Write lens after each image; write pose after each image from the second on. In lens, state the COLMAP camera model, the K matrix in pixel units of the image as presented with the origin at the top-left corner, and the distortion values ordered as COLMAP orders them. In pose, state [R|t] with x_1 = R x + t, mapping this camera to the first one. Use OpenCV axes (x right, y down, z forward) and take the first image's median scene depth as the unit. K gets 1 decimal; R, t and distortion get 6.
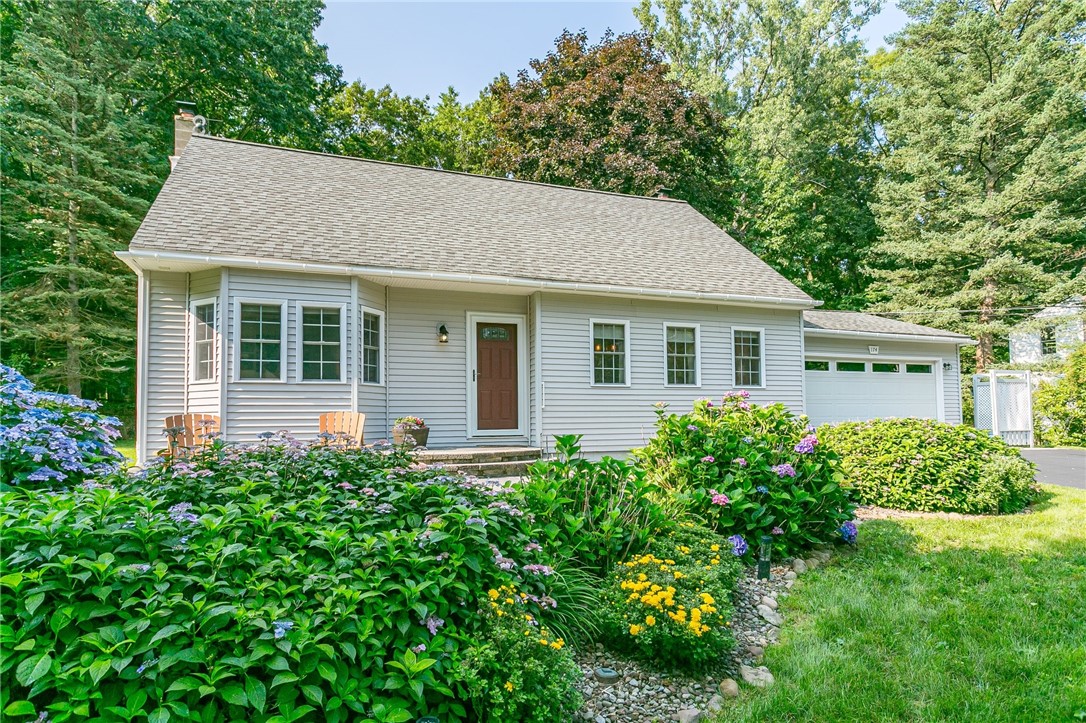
lens RADIAL K [[629.6, 0, 542.8], [0, 629.6, 388.7], [0, 0, 1]] dist [0.001309, 0.000116]
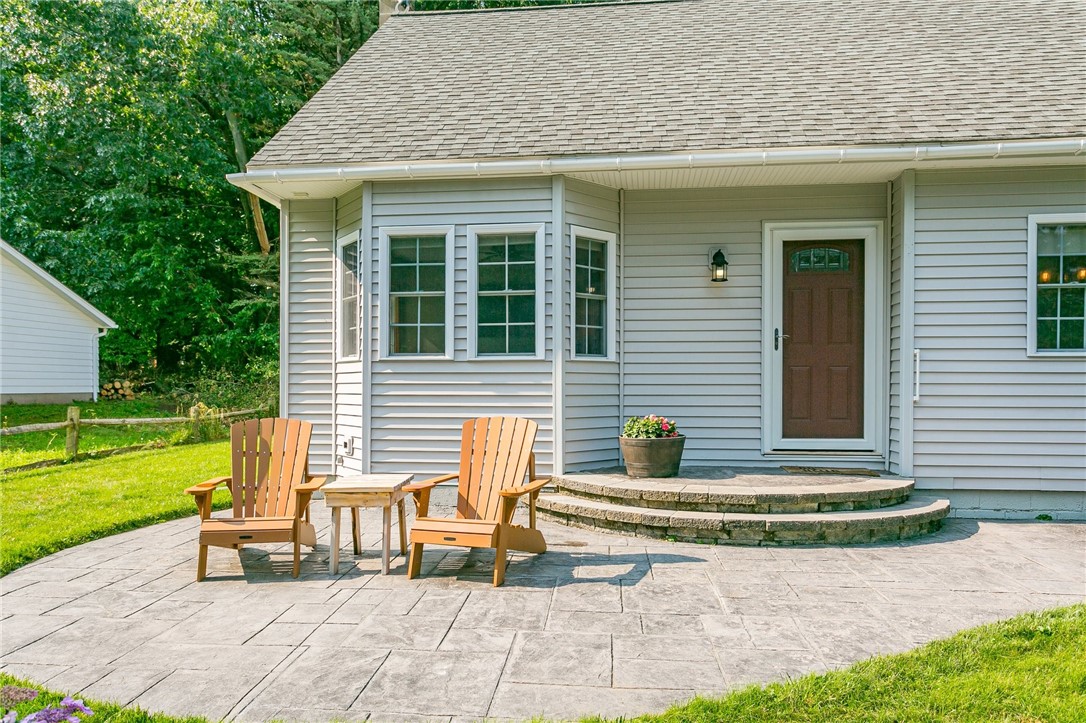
lens RADIAL K [[759.5, 0, 541.0], [0, 759.5, 394.7], [0, 0, 1]] dist [0.000117, 0.004209]
pose [[0.884547, 0.016299, -0.466166, 0.020203], [0.015419, 0.997821, 0.064147, -0.019788], [0.466196, -0.063929, 0.882369, 0.342789]]
